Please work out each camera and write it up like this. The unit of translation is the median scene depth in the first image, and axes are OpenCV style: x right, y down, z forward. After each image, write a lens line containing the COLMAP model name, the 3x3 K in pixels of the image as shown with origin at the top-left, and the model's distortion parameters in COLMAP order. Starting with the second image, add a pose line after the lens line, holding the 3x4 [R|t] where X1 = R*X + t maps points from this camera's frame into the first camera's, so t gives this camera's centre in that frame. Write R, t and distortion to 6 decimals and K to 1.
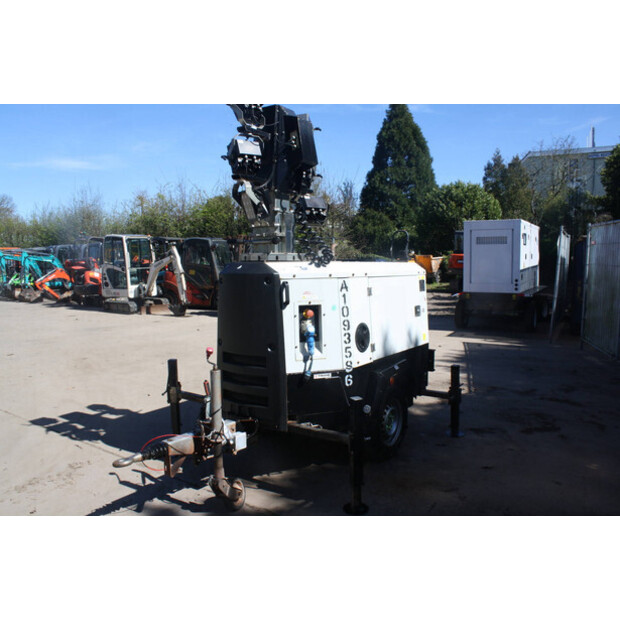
lens RADIAL K [[522.5, 0, 312.6], [0, 522.5, 311.0], [0, 0, 1]] dist [-0.146841, 0.102670]
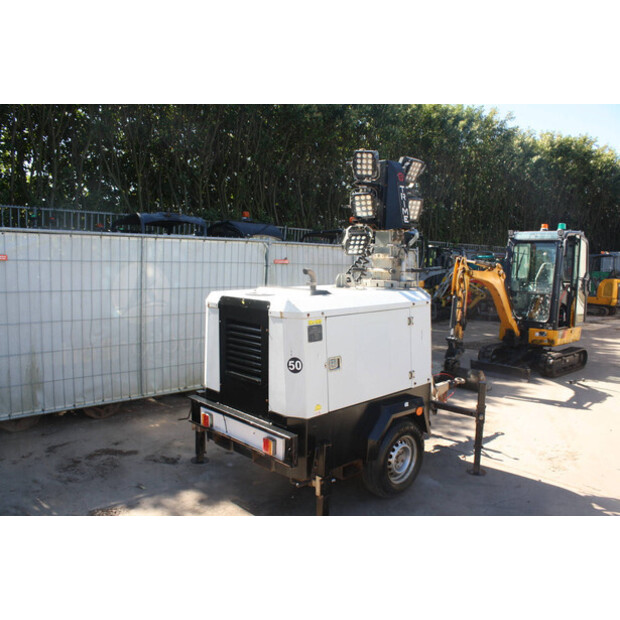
lens RADIAL K [[522.5, 0, 311.1], [0, 522.5, 313.8], [0, 0, 1]] dist [-0.146841, 0.102670]
pose [[-0.979399, -0.032442, 0.199311, -0.041764], [0.009838, 0.978172, 0.207563, -0.083904], [-0.201694, 0.205247, -0.957702, 0.651713]]
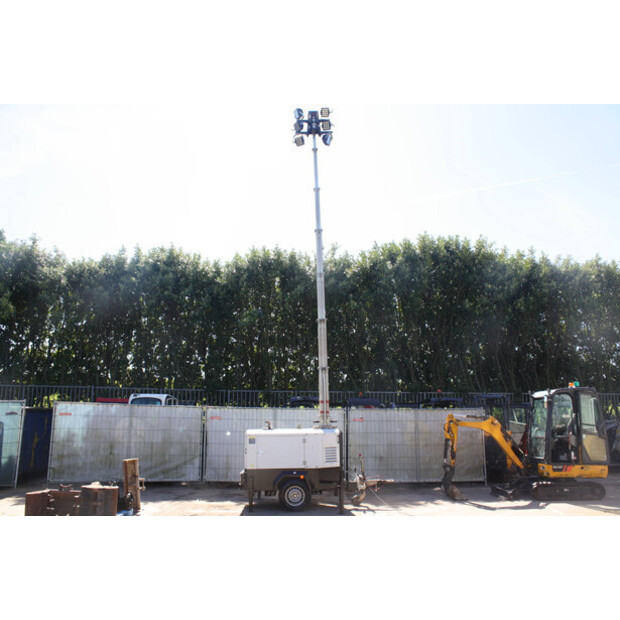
lens RADIAL K [[522.5, 0, 313.7], [0, 522.5, 310.8], [0, 0, 1]] dist [-0.146841, 0.102670]
pose [[-0.599002, 0.170159, 0.782459, -0.686943], [0.088494, 0.985243, -0.146513, -0.092646], [-0.795843, -0.018519, -0.605220, 0.808683]]
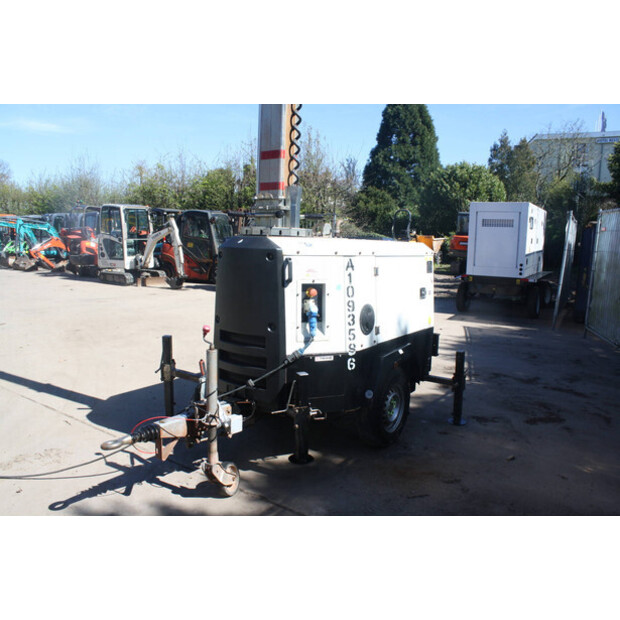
lens RADIAL K [[522.5, 0, 309.8], [0, 522.5, 314.7], [0, 0, 1]] dist [-0.146841, 0.102670]
pose [[0.999427, 0.033817, 0.001341, -0.003095], [-0.033841, 0.998100, 0.051496, -0.001016], [0.000403, -0.051512, 0.998672, 0.014740]]
